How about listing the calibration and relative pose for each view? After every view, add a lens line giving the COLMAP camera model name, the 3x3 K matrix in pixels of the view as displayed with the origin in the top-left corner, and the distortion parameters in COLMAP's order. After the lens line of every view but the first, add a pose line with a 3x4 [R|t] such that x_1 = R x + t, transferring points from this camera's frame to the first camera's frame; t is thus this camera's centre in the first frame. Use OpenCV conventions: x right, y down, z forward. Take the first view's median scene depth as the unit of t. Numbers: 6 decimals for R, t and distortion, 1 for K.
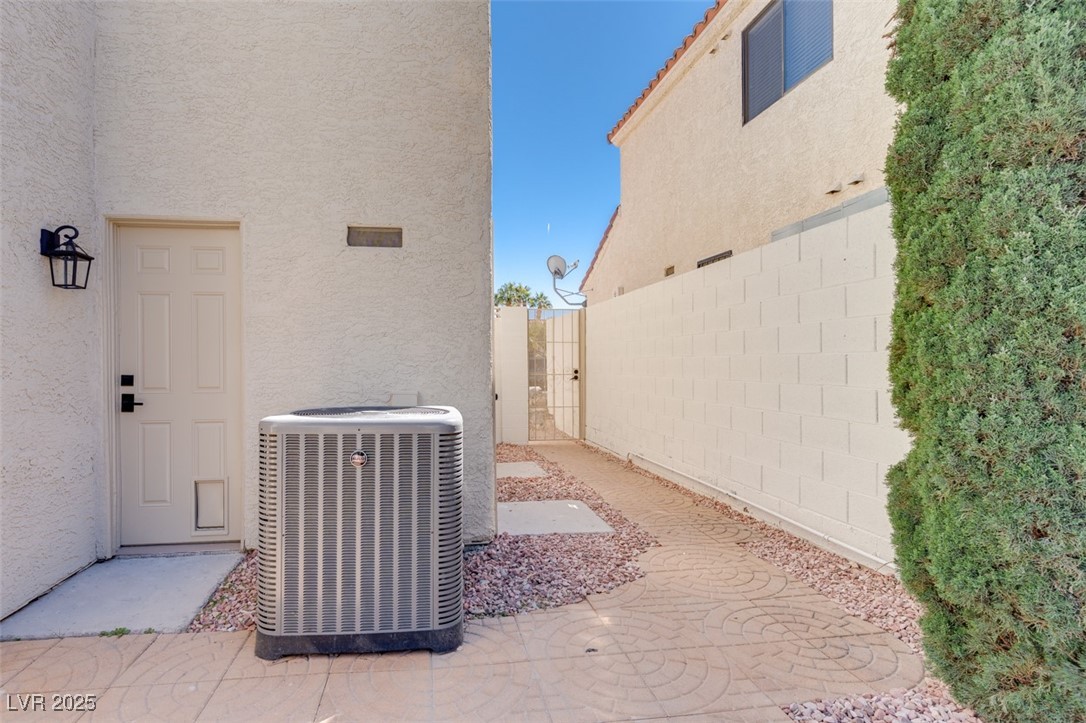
lens RADIAL K [[532.7, 0, 476.4], [0, 532.7, 356.2], [0, 0, 1]] dist [0.001036, -0.000117]
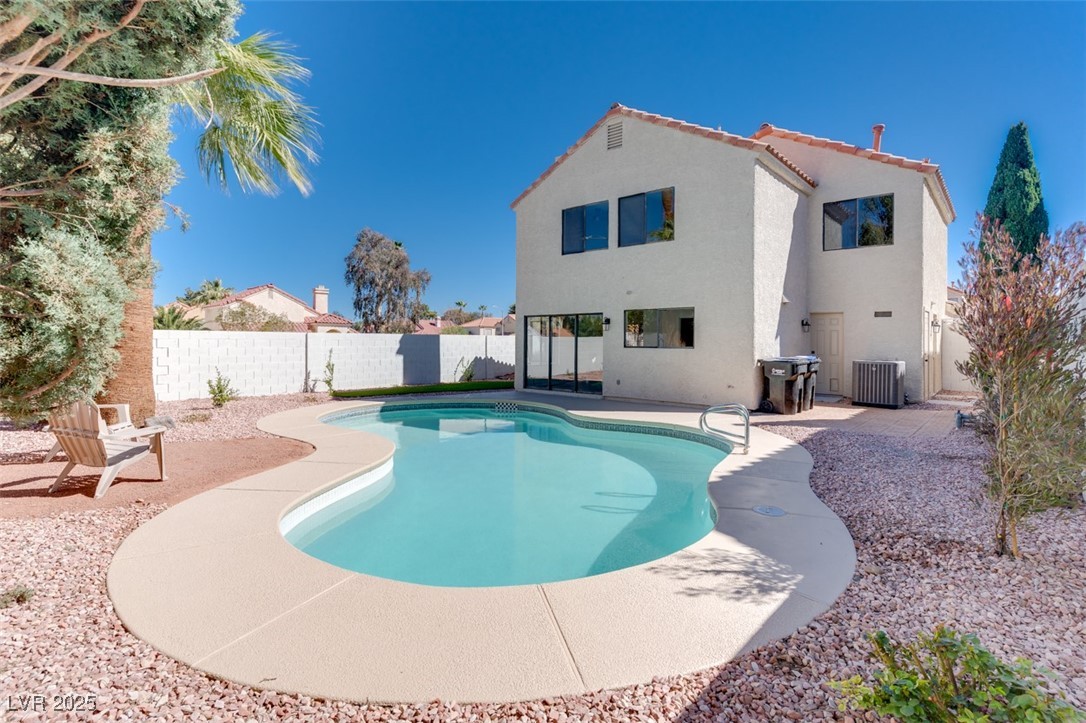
lens RADIAL K [[509.8, 0, 547.7], [0, 509.8, 344.3], [0, 0, 1]] dist [-0.027802, -0.000077]
pose [[0.684309, 0.012496, -0.729085, 0.707314], [0.005133, 0.999746, 0.021952, -0.101381], [0.729174, -0.018764, 0.684071, -2.857936]]
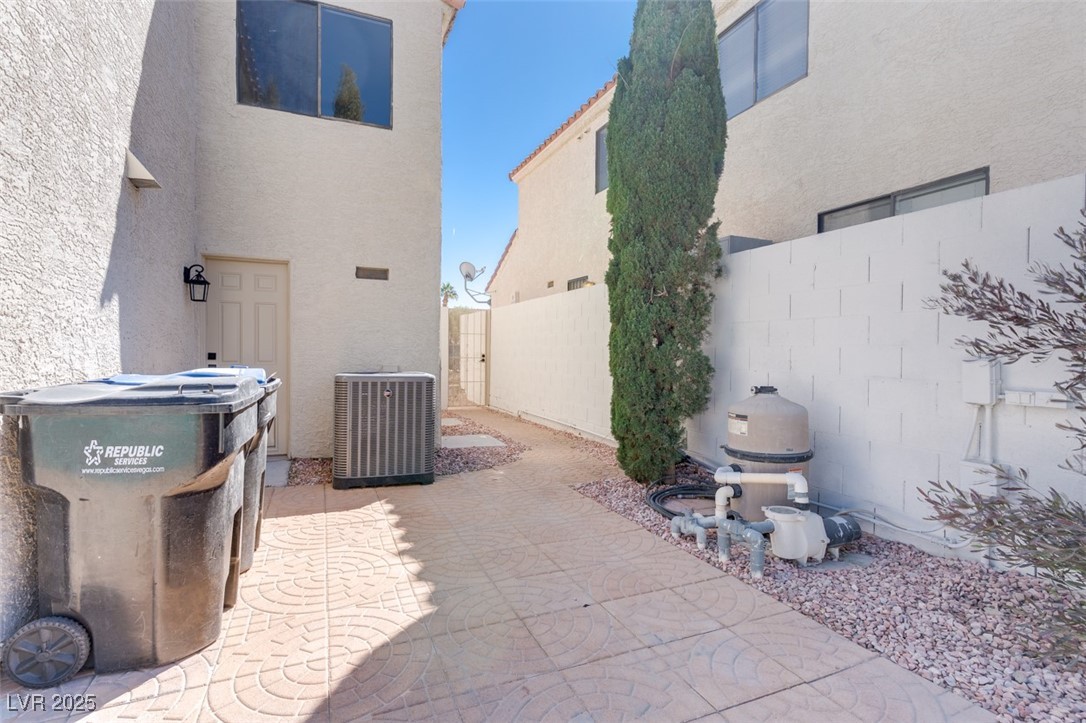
lens RADIAL K [[530.2, 0, 543.0], [0, 530.2, 361.5], [0, 0, 1]] dist [-0.000141, -0.000023]
pose [[0.952874, 0.008058, 0.303259, -0.176186], [-0.018979, 0.999273, 0.033079, -0.009519], [-0.302772, -0.037276, 0.952334, -0.756462]]
